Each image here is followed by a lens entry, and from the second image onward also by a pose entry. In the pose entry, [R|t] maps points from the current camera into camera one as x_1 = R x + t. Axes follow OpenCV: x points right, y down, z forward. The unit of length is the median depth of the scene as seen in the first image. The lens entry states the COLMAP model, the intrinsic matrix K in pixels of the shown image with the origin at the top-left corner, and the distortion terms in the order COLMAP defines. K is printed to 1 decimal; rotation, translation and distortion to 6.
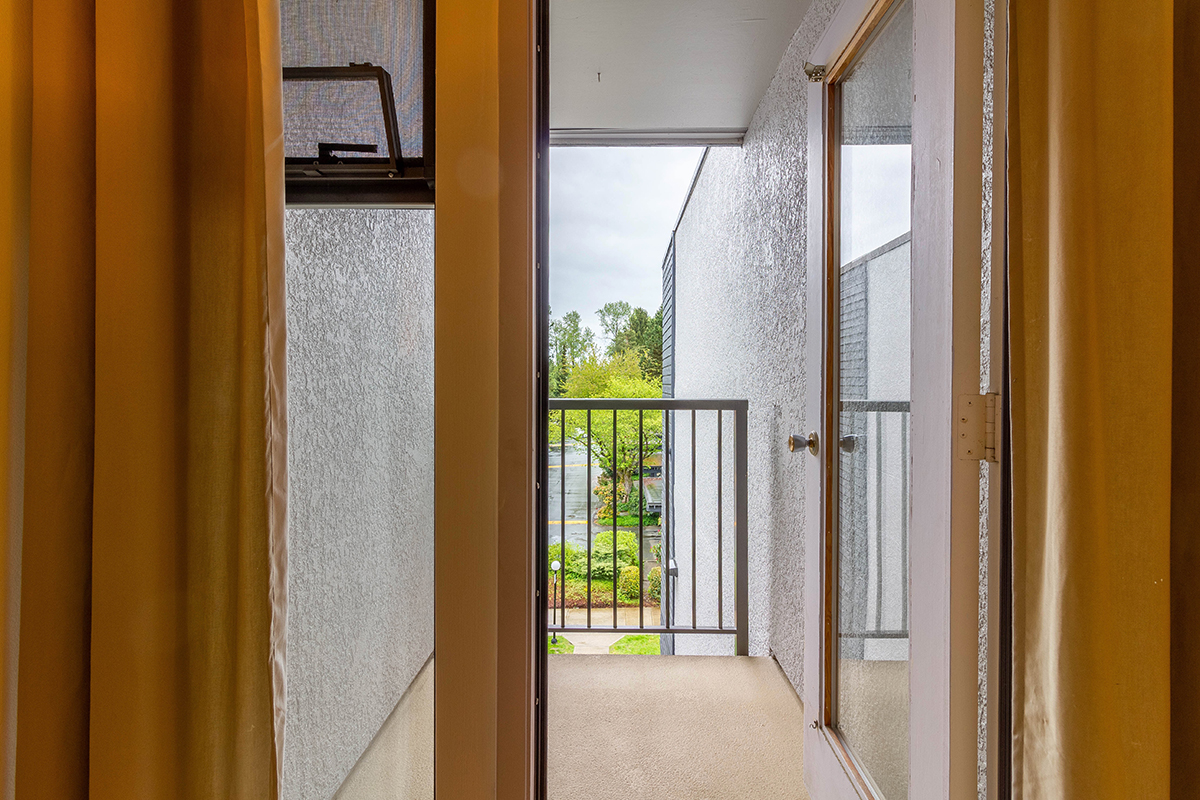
lens RADIAL K [[573.1, 0, 602.9], [0, 573.1, 379.5], [0, 0, 1]] dist [0.008439, -0.000755]
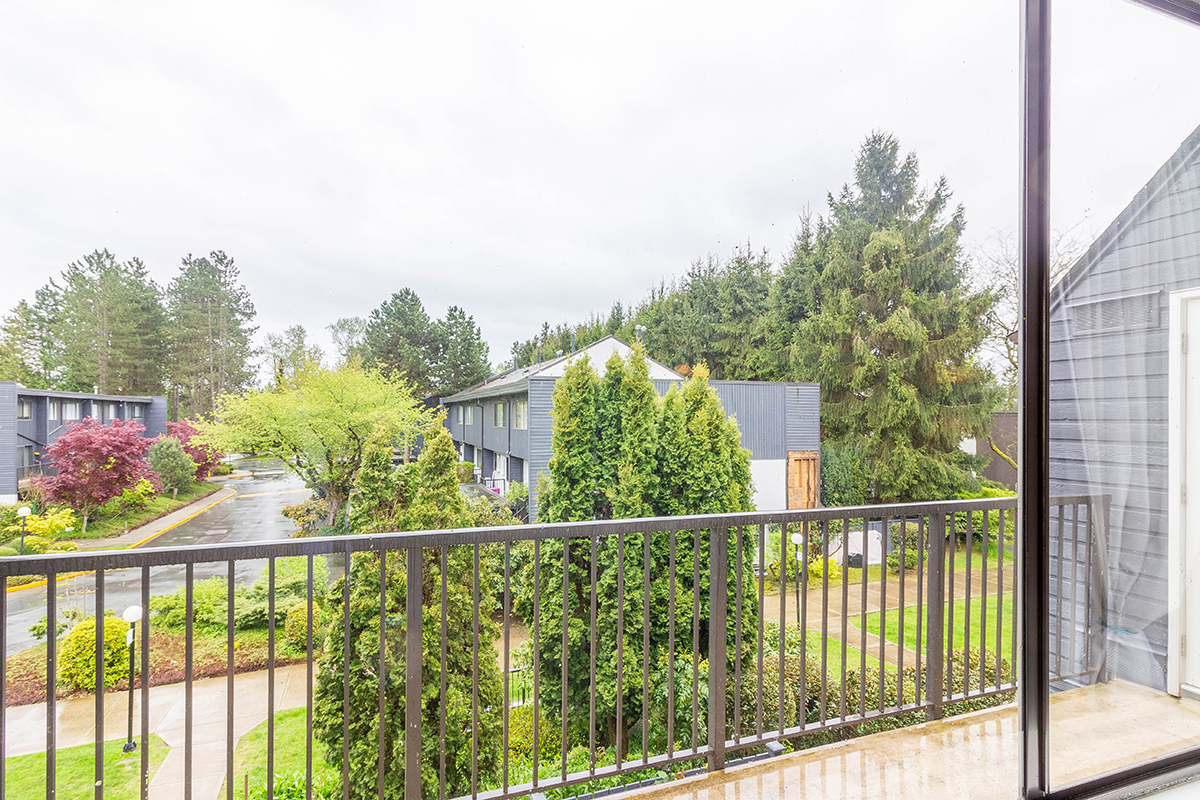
lens RADIAL K [[573.1, 0, 573.3], [0, 573.1, 415.6], [0, 0, 1]] dist [0.008439, -0.000755]
pose [[0.930178, -0.007161, 0.367038, 0.059439], [0.006689, 0.999974, 0.002558, 0.067373], [-0.367047, 0.000076, 0.930203, 0.161855]]
